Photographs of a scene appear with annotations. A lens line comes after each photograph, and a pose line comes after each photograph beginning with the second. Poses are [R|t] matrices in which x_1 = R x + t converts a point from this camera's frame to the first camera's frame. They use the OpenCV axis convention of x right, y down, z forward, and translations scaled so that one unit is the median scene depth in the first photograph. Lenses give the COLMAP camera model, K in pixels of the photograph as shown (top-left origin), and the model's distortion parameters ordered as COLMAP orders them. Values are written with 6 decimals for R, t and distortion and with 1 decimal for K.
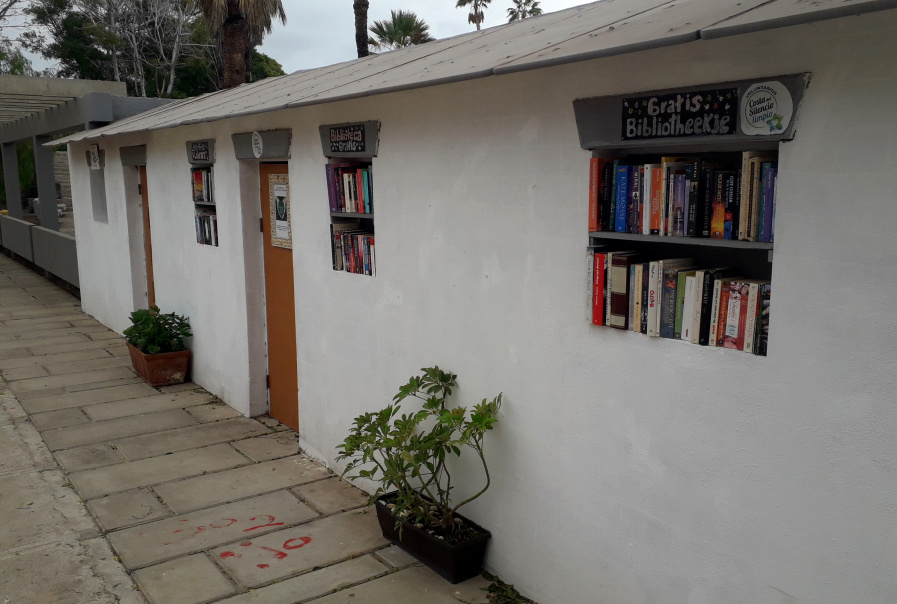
lens RADIAL K [[787.6, 0, 448.5], [0, 787.6, 302.0], [0, 0, 1]] dist [0.004683, 0.002149]
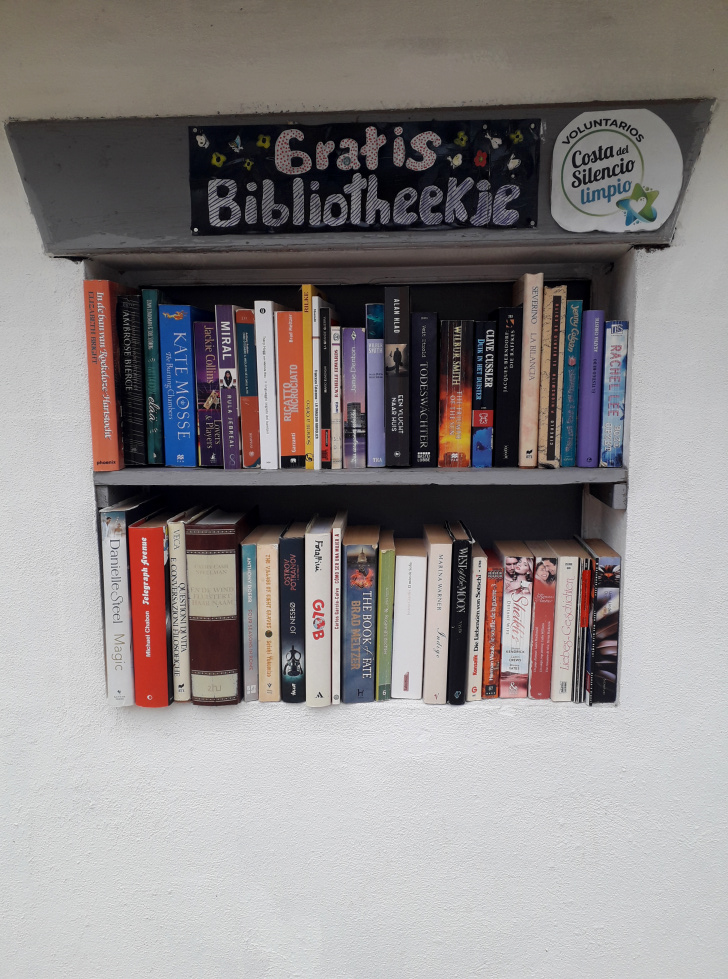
lens RADIAL K [[739.1, 0, 364.0], [0, 739.1, 489.5], [0, 0, 1]] dist [0.045118, -0.005181]
pose [[0.615734, -0.086730, 0.783166, -0.031030], [0.123564, 0.992255, 0.012737, -0.077499], [-0.778205, 0.088929, 0.621682, 0.752287]]
